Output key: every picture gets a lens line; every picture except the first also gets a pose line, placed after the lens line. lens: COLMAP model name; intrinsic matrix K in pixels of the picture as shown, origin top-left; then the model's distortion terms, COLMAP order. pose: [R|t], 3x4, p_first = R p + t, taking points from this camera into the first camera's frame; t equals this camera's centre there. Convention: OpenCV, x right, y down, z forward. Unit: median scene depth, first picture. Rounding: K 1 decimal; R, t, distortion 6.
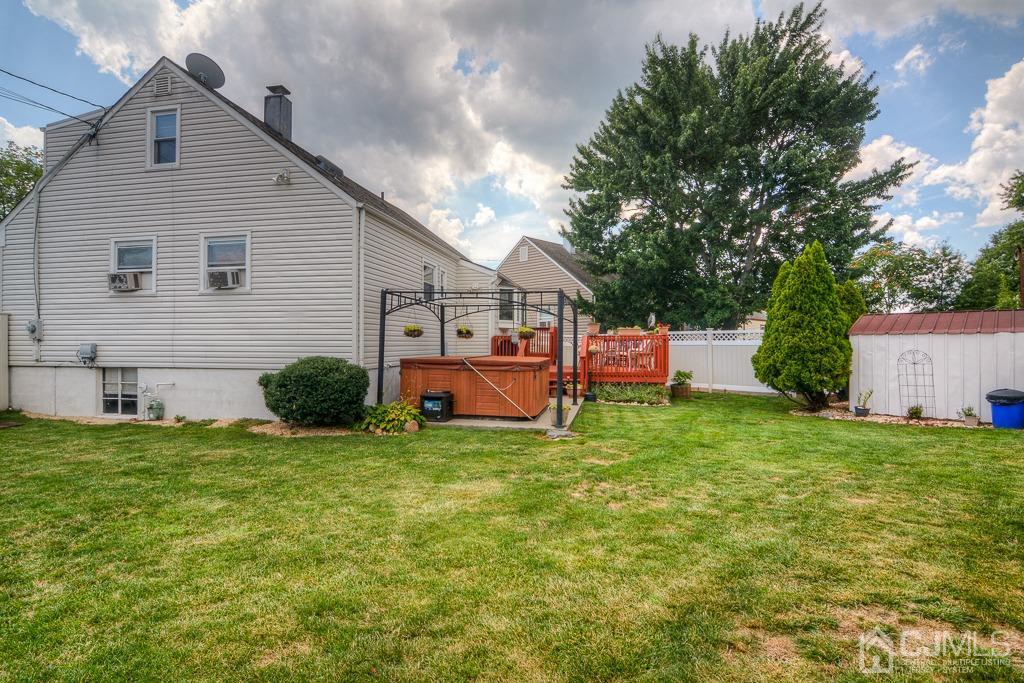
lens RADIAL K [[507.9, 0, 510.7], [0, 507.9, 334.7], [0, 0, 1]] dist [0.003428, -0.000130]
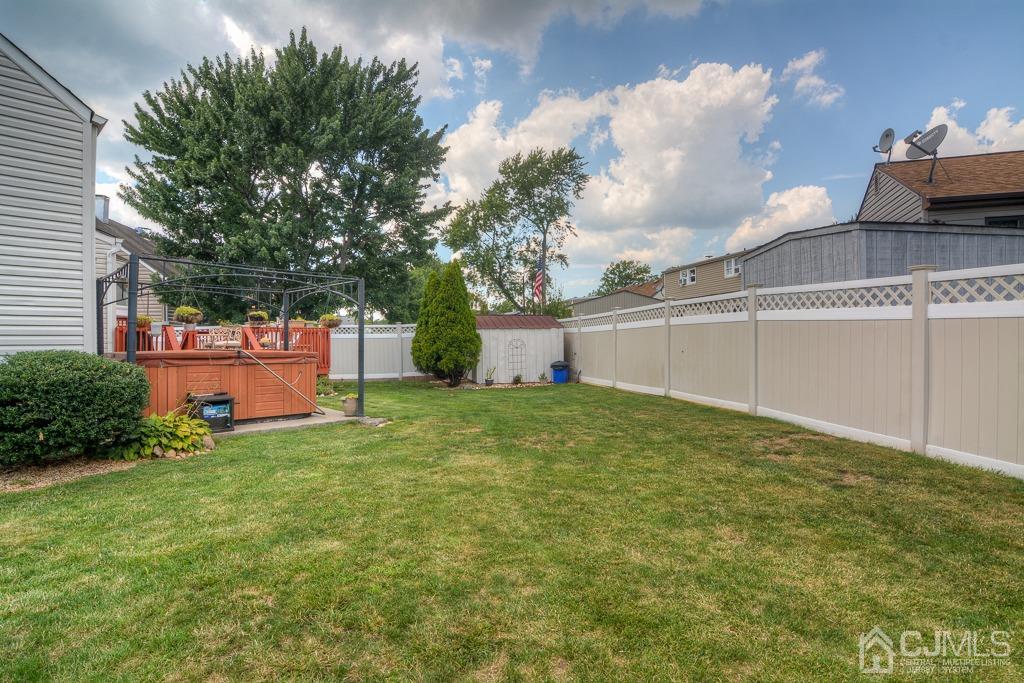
lens RADIAL K [[490.7, 0, 512.0], [0, 490.7, 341.5], [0, 0, 1]] dist [0.005403, 0.000415]
pose [[0.573471, -0.009624, 0.819169, -0.376559], [-0.007055, 0.999836, 0.016686, 0.012046], [-0.819196, -0.015348, 0.573309, 0.147246]]
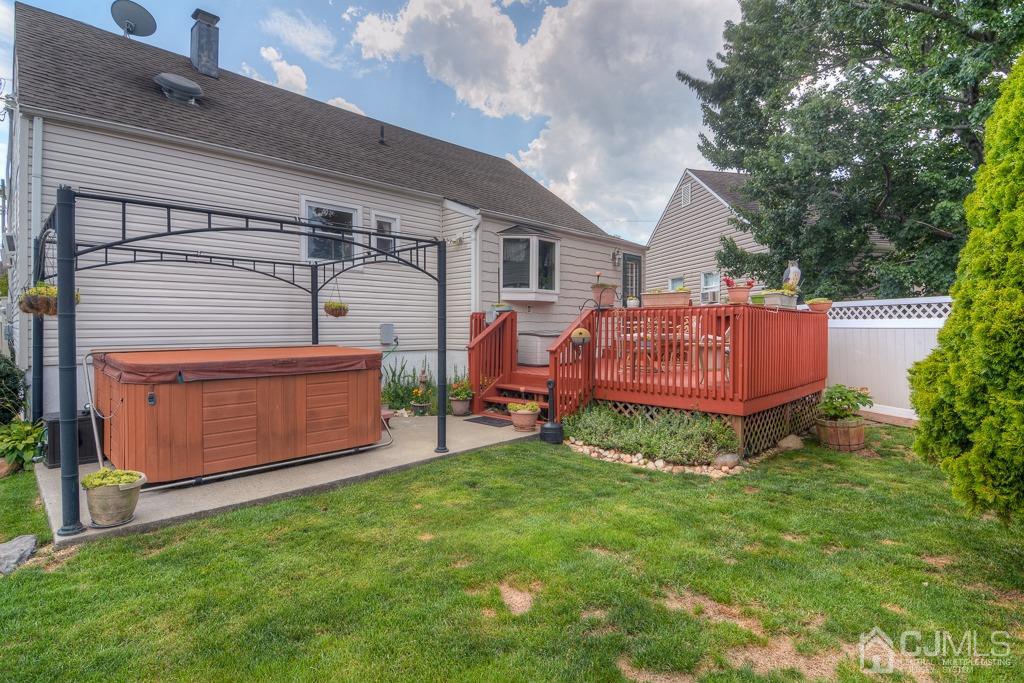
lens RADIAL K [[507.9, 0, 510.7], [0, 507.9, 334.7], [0, 0, 1]] dist [0.003428, -0.000130]
pose [[0.836216, 0.008718, -0.548330, 0.466083], [0.008024, 0.999572, 0.028130, 0.015256], [0.548341, -0.027923, 0.835789, 0.662670]]
